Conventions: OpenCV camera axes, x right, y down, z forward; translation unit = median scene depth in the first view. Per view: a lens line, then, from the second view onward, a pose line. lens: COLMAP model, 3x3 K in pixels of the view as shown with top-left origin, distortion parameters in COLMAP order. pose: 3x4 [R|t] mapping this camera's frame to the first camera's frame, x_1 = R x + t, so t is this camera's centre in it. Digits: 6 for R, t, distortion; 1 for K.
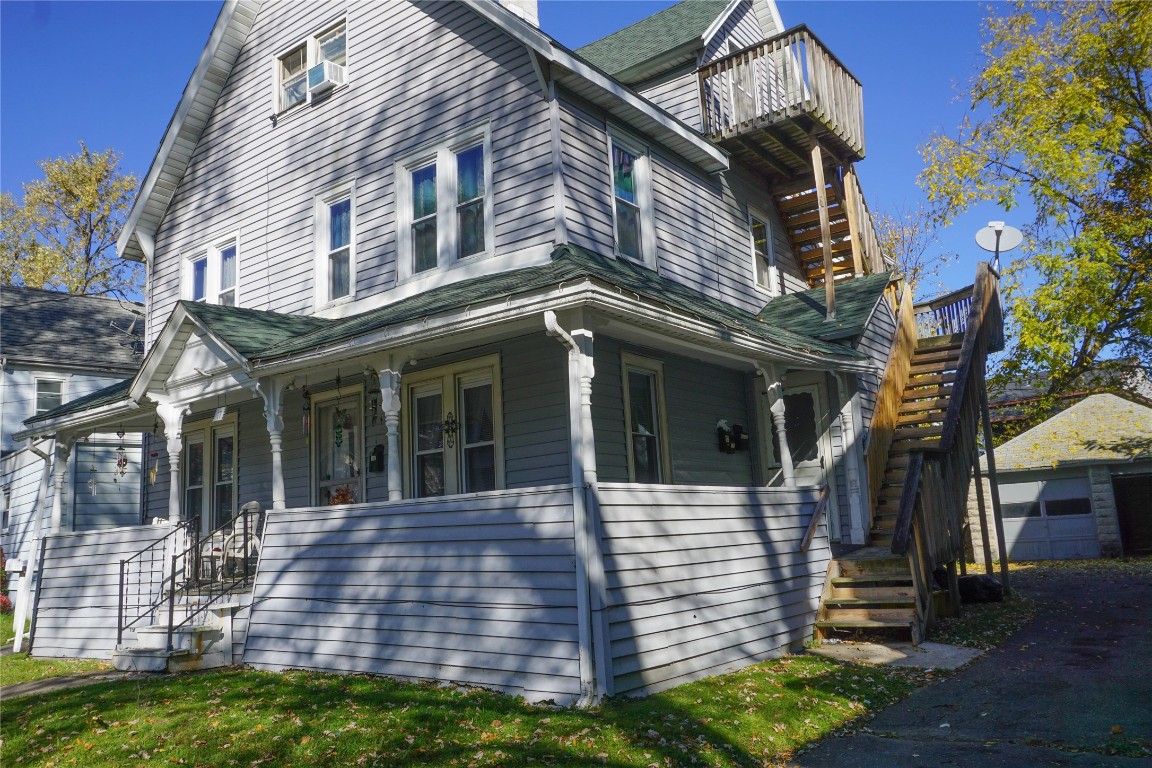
lens RADIAL K [[904.1, 0, 576.0], [0, 904.1, 384.0], [0, 0, 1]] dist [-0.018504, 0.005574]
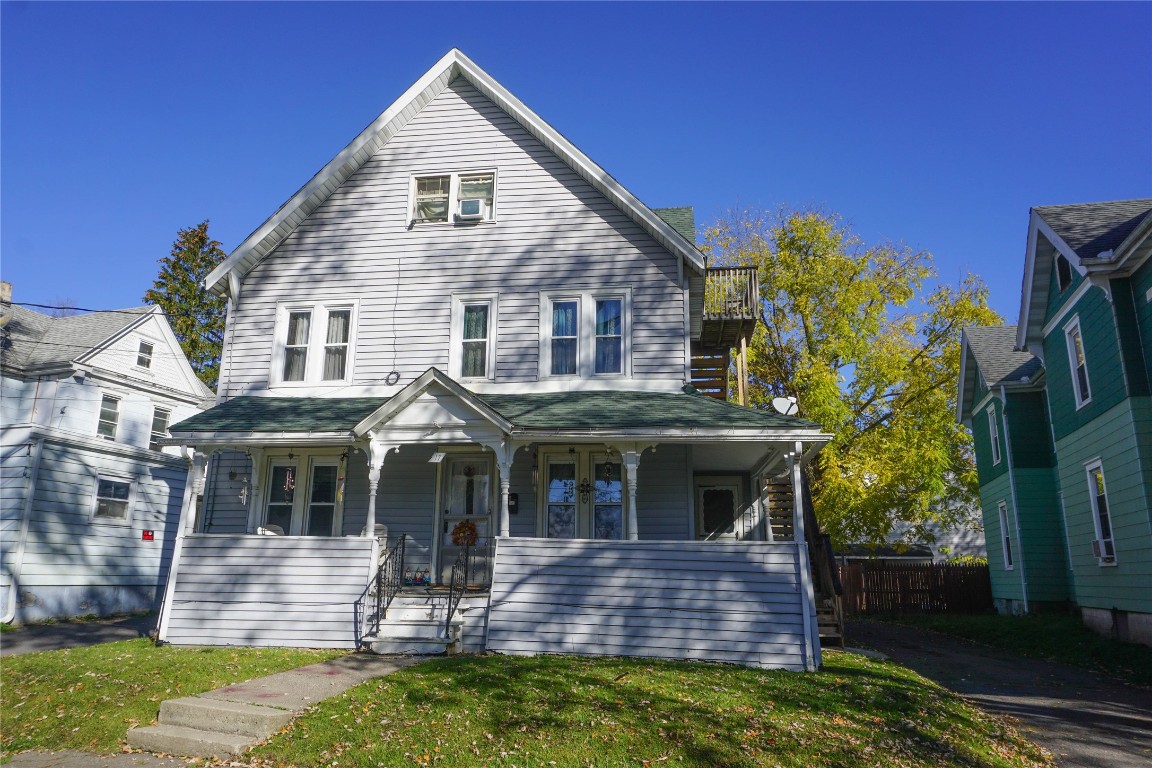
lens RADIAL K [[765.2, 0, 576.0], [0, 765.2, 384.0], [0, 0, 1]] dist [-0.038361, 0.005191]
pose [[0.870507, 0.183927, 0.456495, -0.758899], [-0.143903, 0.982130, -0.121297, 0.034724], [-0.470648, 0.039899, 0.881419, -0.073389]]
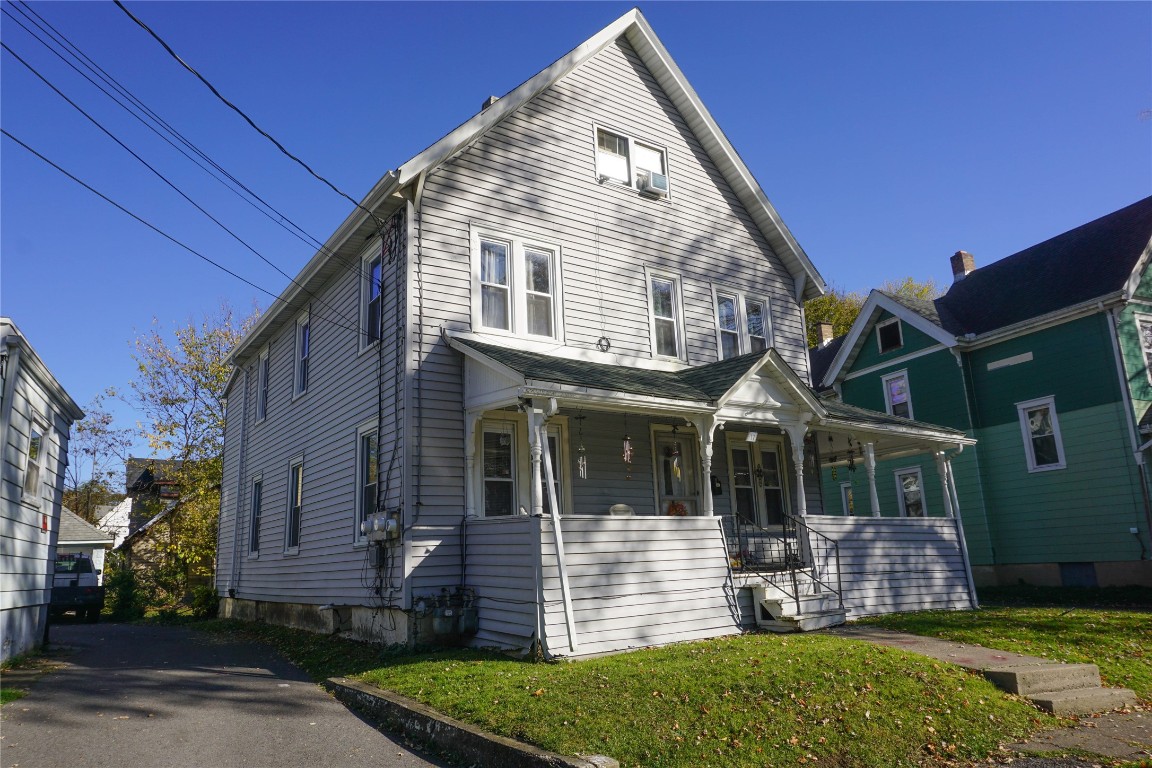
lens RADIAL K [[765.2, 0, 576.0], [0, 765.2, 384.0], [0, 0, 1]] dist [-0.038361, 0.005191]
pose [[0.314001, 0.262239, 0.912488, -1.532494], [-0.139555, 0.963407, -0.228849, 0.252933], [-0.939110, -0.055484, 0.339107, 0.886297]]
